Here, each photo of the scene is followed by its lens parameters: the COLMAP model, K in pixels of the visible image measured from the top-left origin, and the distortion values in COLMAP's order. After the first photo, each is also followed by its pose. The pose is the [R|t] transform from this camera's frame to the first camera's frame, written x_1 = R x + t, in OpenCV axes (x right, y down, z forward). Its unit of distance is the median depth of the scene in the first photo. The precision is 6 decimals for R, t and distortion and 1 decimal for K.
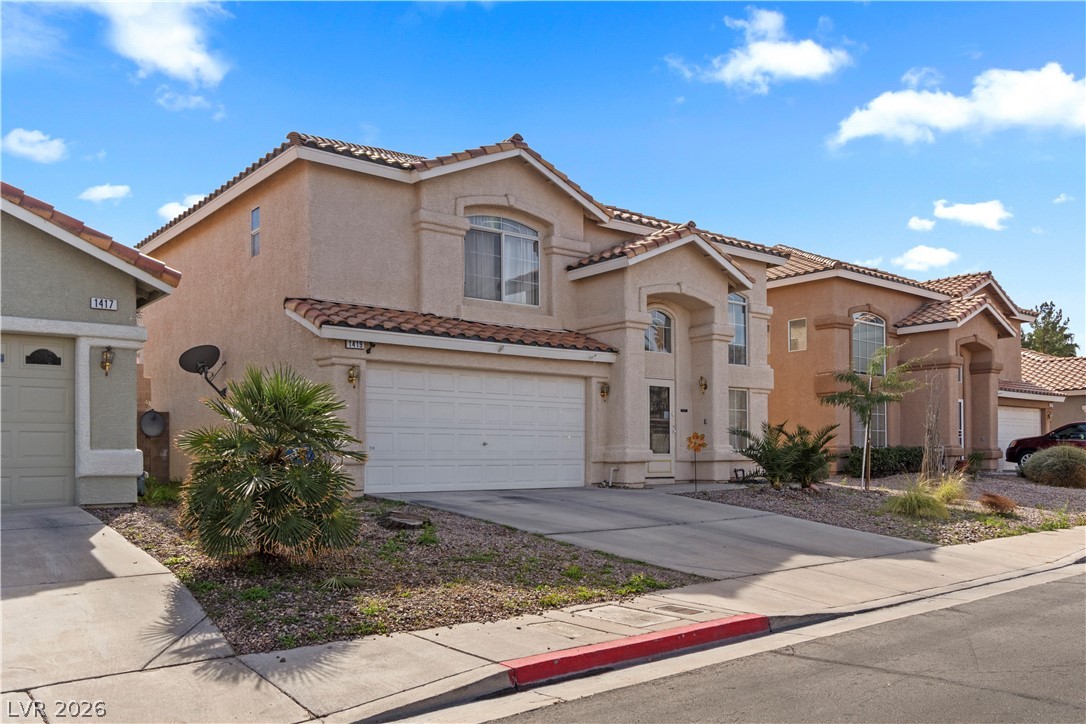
lens RADIAL K [[867.7, 0, 549.7], [0, 867.7, 441.1], [0, 0, 1]] dist [-0.001962, -0.000090]
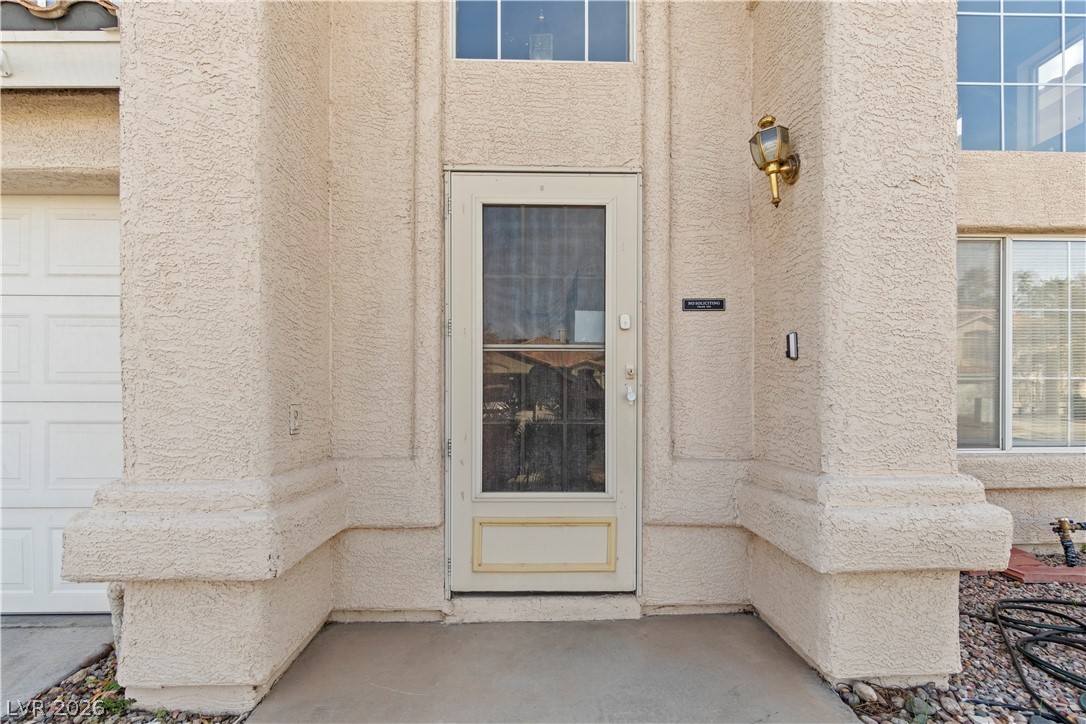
lens RADIAL K [[479.5, 0, 543.1], [0, 479.5, 379.6], [0, 0, 1]] dist [-0.000596, -0.000043]
pose [[0.781615, -0.000643, -0.623761, 0.237462], [0.008151, 0.999925, 0.009183, -0.019310], [0.623708, -0.012262, 0.781561, 1.026838]]
